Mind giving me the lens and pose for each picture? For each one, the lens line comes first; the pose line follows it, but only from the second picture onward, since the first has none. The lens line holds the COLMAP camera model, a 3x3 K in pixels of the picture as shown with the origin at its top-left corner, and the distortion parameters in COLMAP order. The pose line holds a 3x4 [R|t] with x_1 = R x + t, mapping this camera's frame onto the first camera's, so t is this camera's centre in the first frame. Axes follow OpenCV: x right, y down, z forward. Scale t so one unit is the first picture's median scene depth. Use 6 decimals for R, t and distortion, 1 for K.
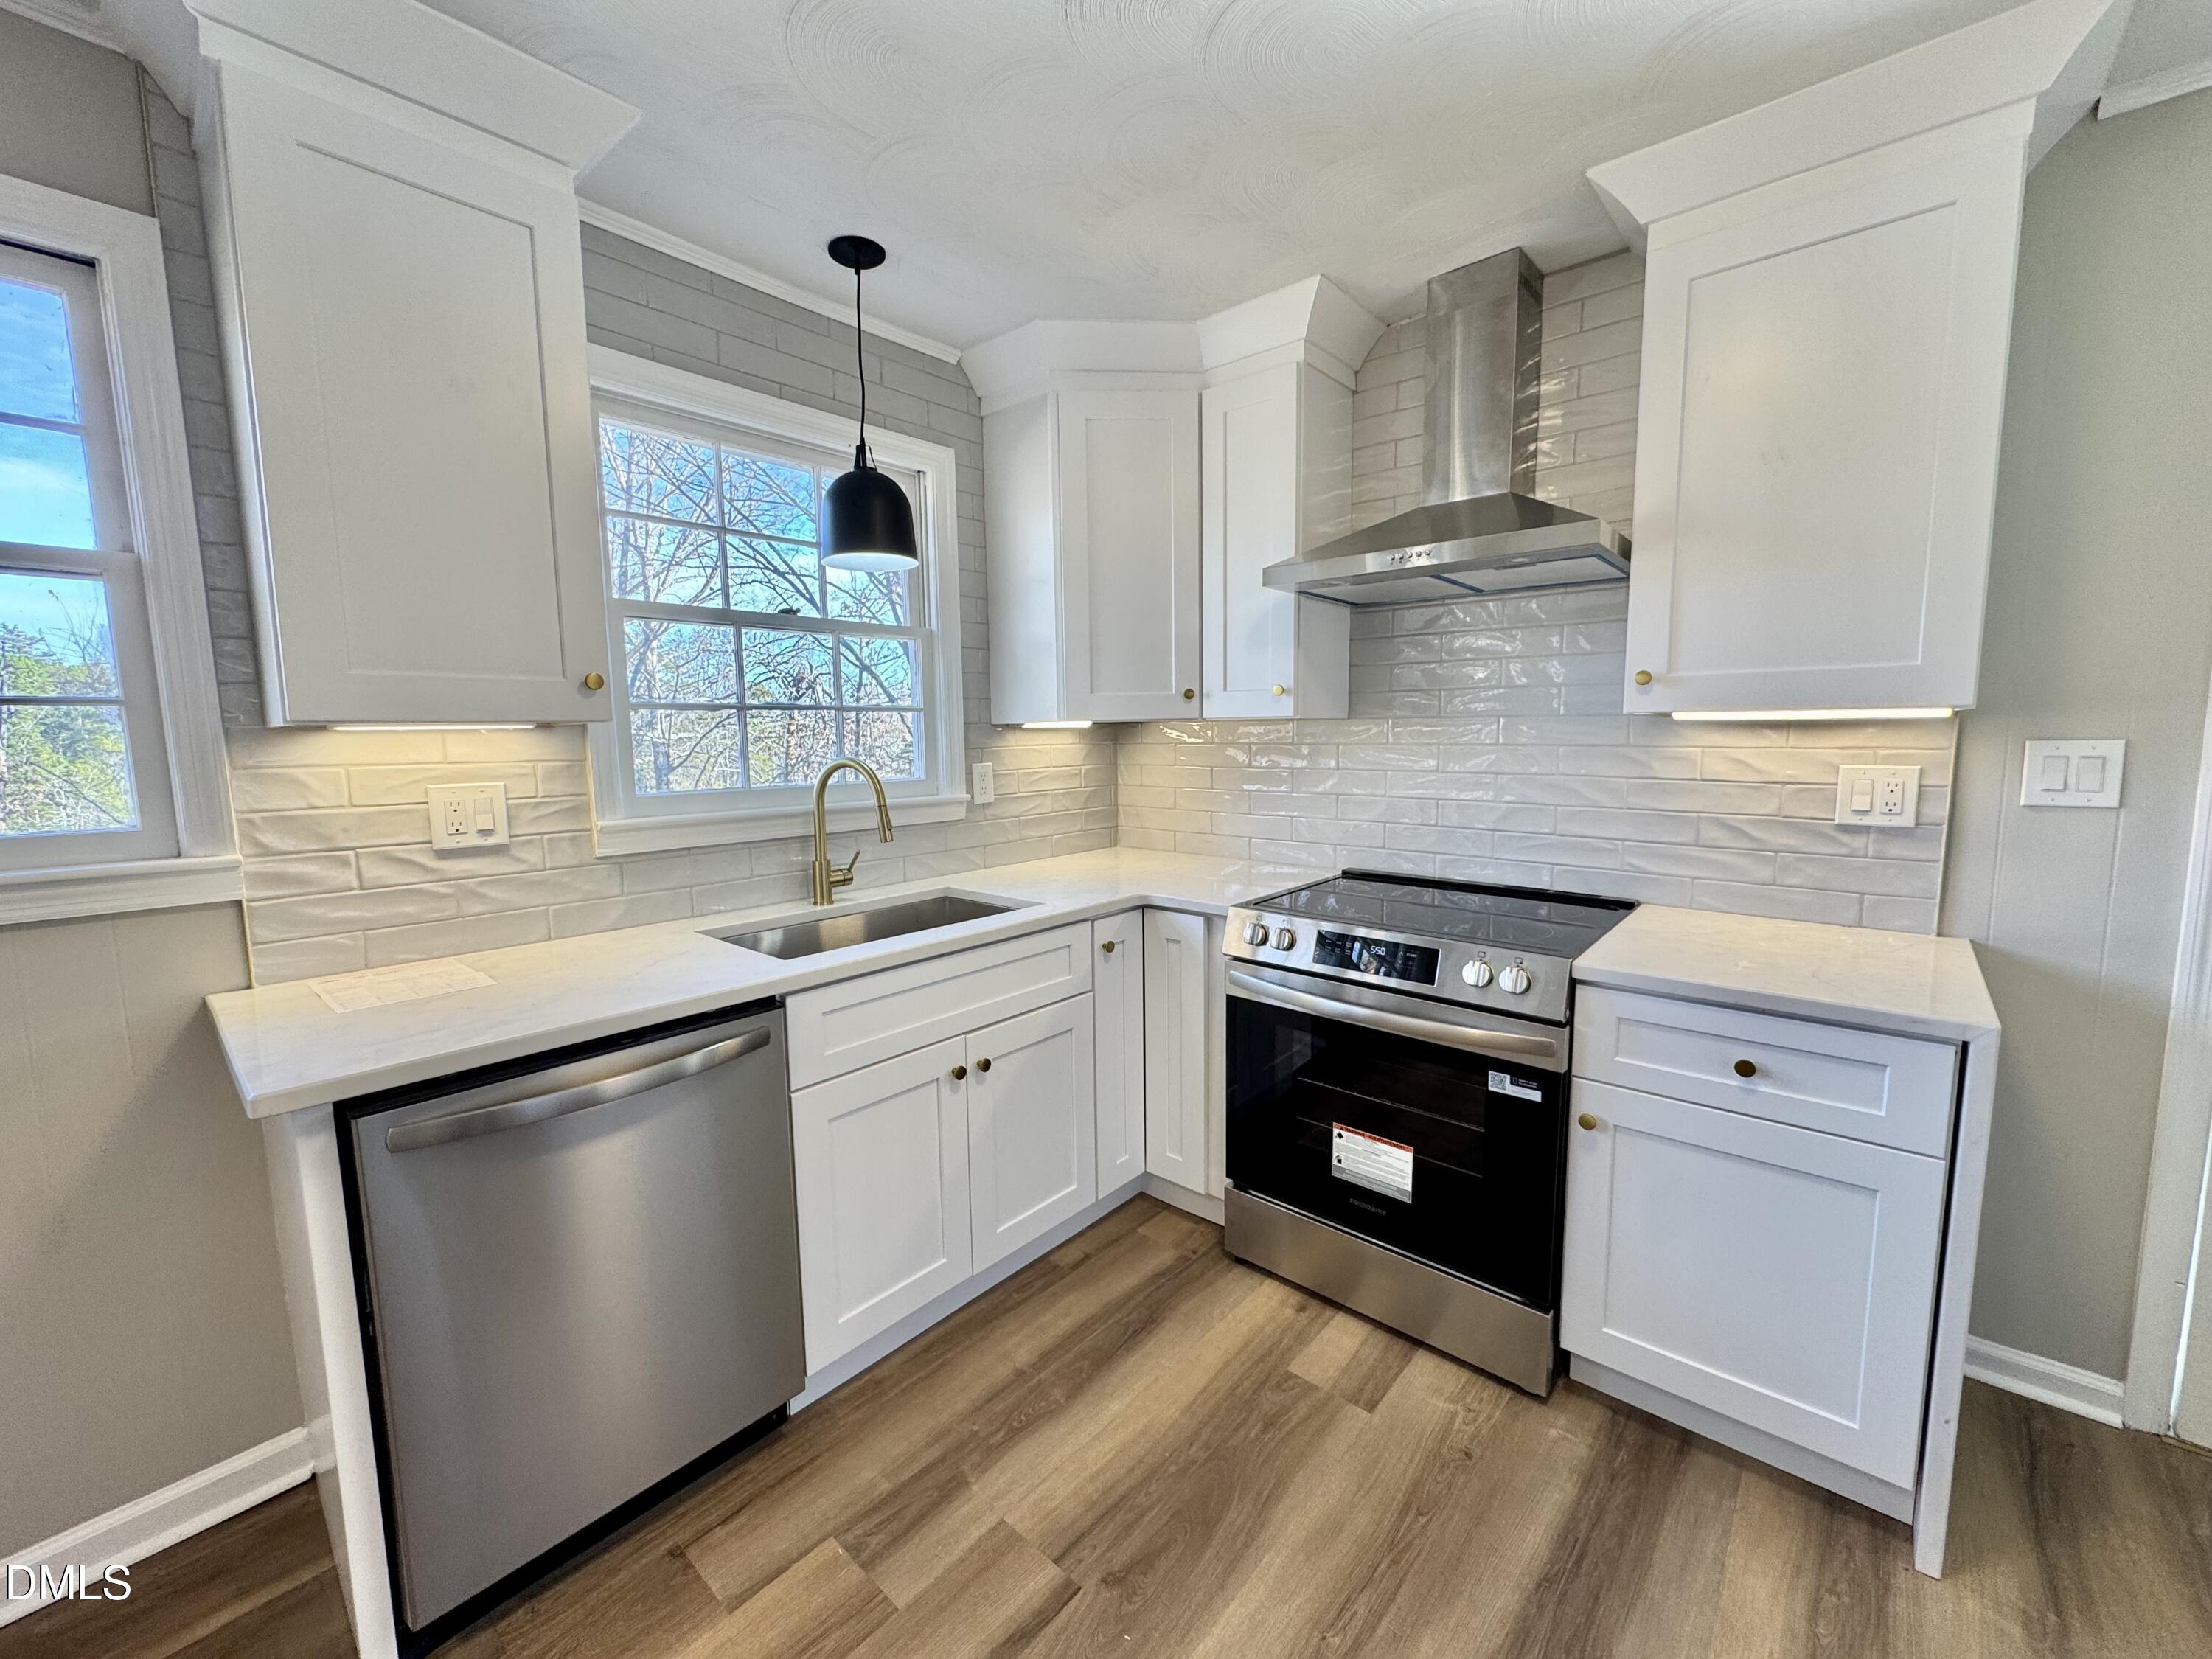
lens RADIAL K [[883.0, 0, 1100.9], [0, 883.0, 829.4], [0, 0, 1]] dist [-0.004061, 0.000112]
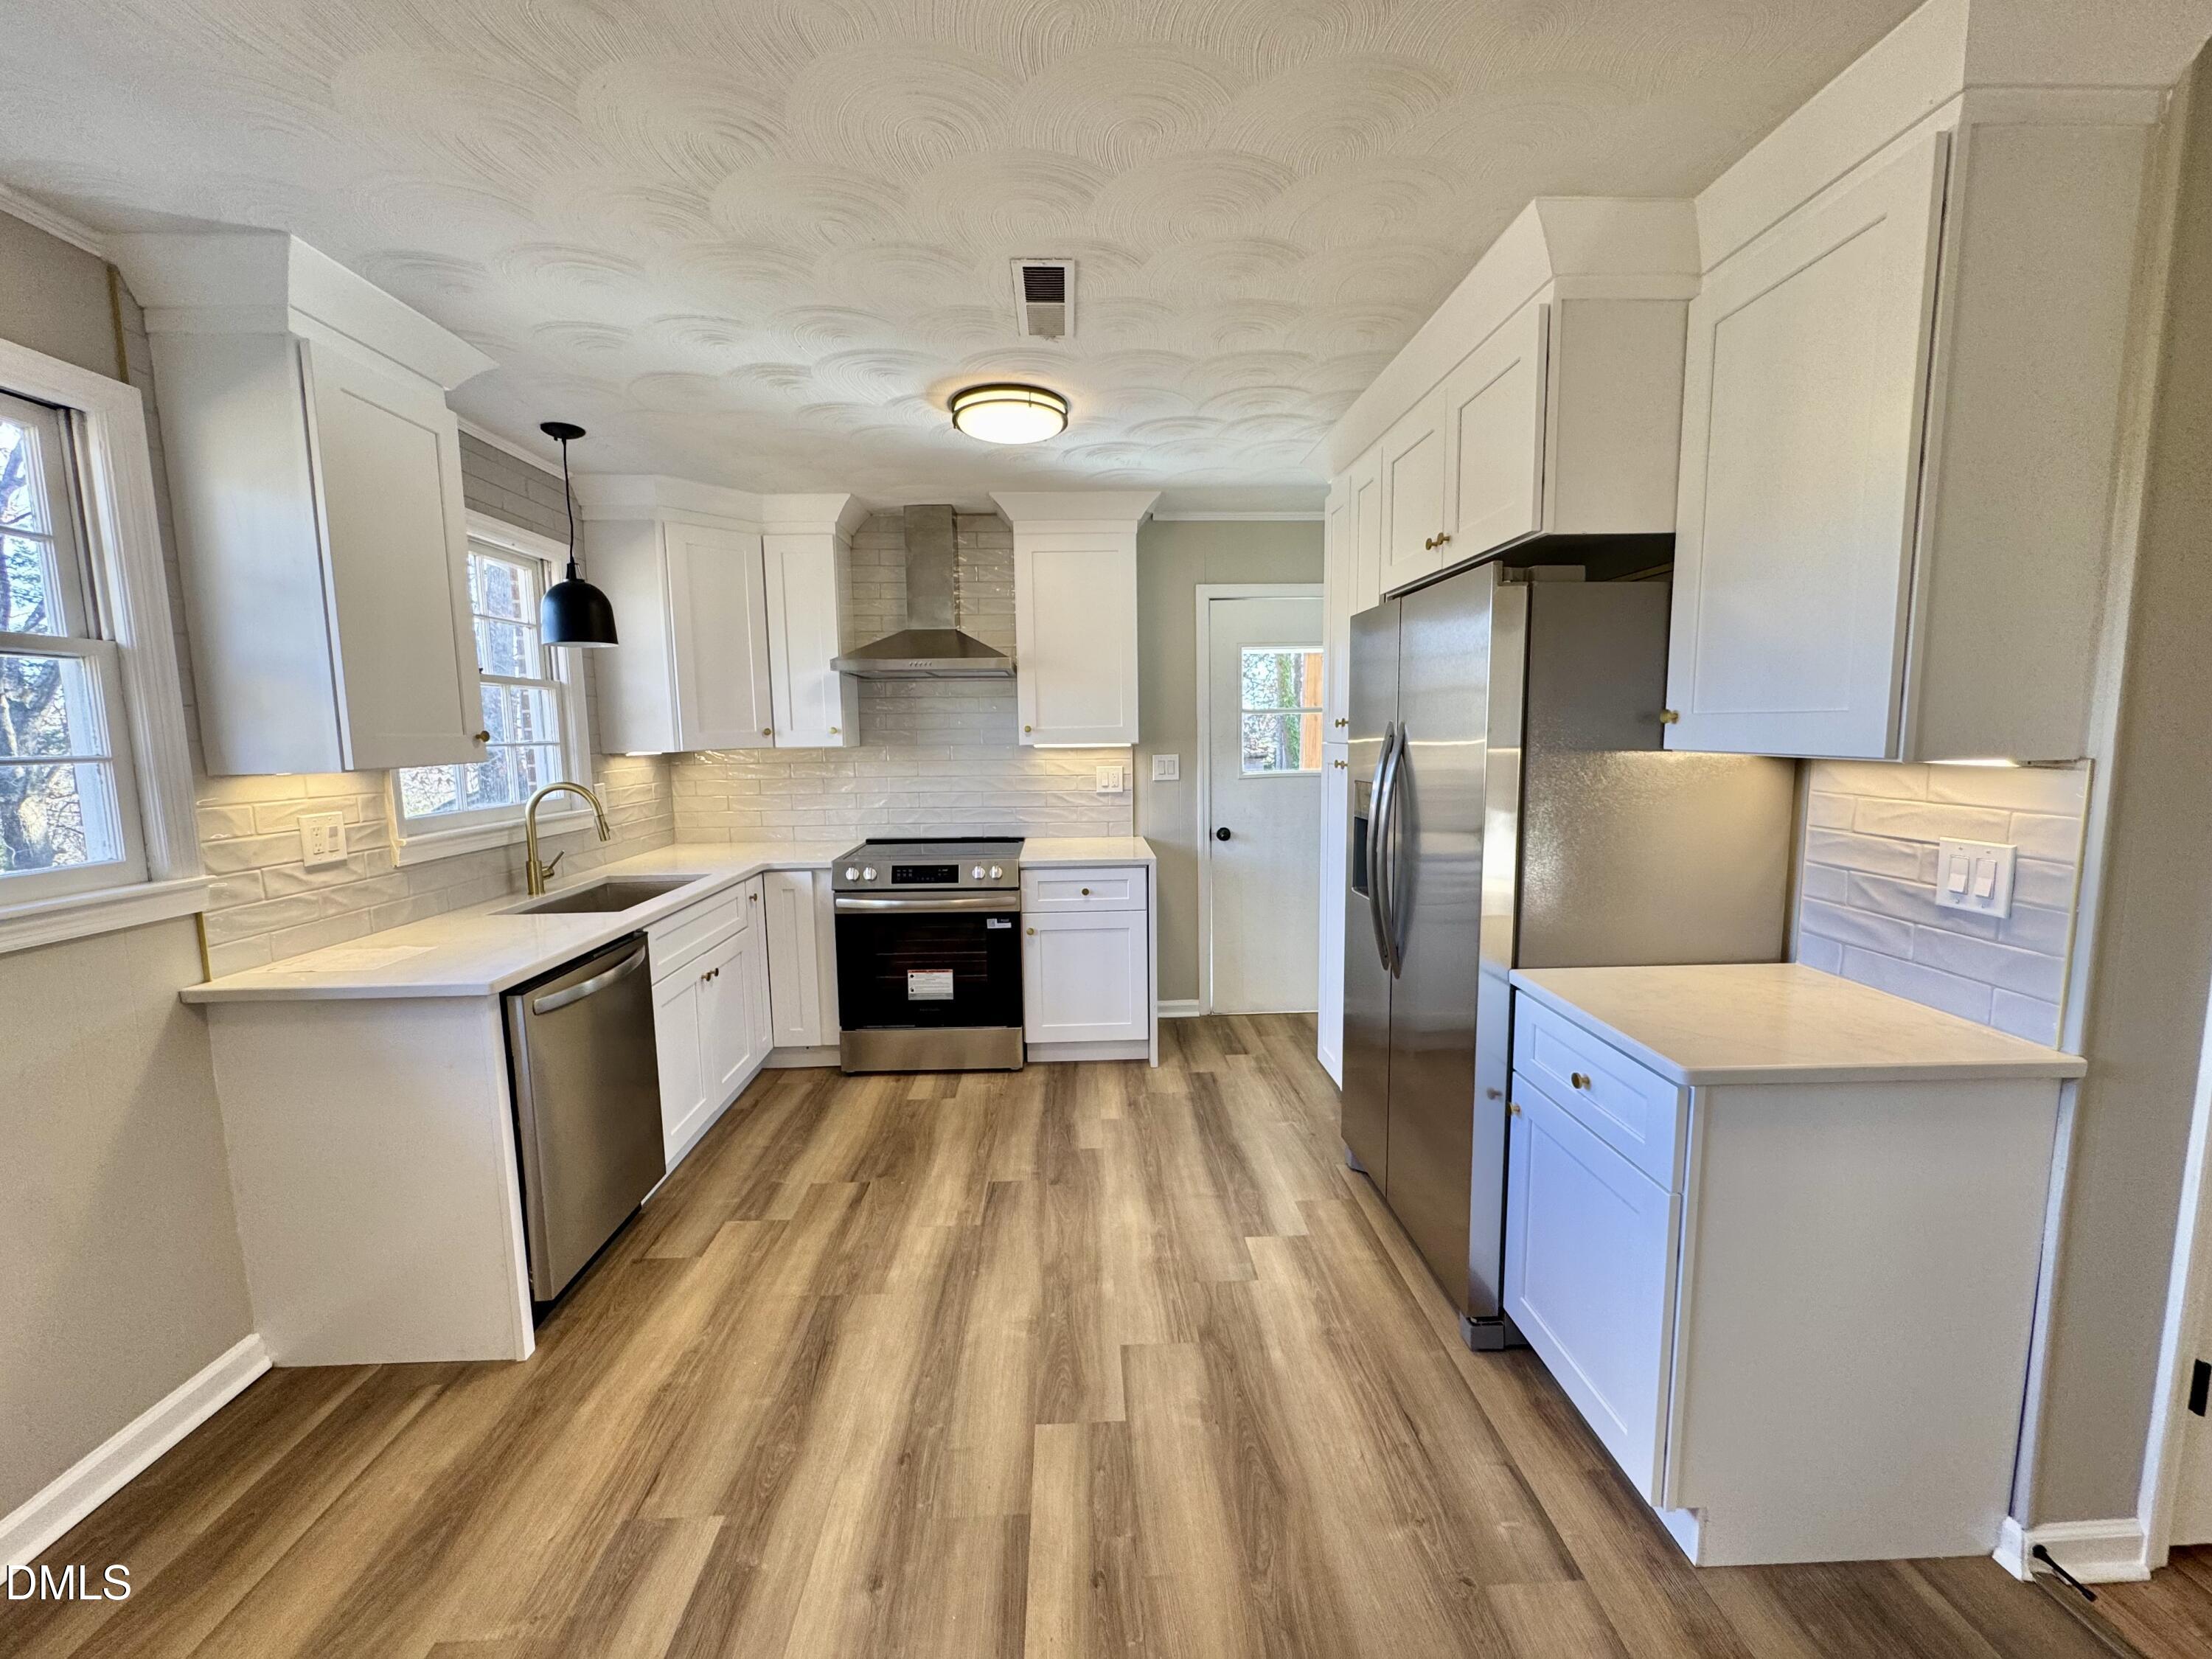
lens RADIAL K [[883.0, 0, 1108.0], [0, 883.0, 830.7], [0, 0, 1]] dist [-0.004061, 0.000112]
pose [[0.719629, -0.080310, 0.689698, -0.745472], [0.084884, 0.996014, 0.027411, 0.033052], [-0.689150, 0.038819, 0.723578, -0.683087]]
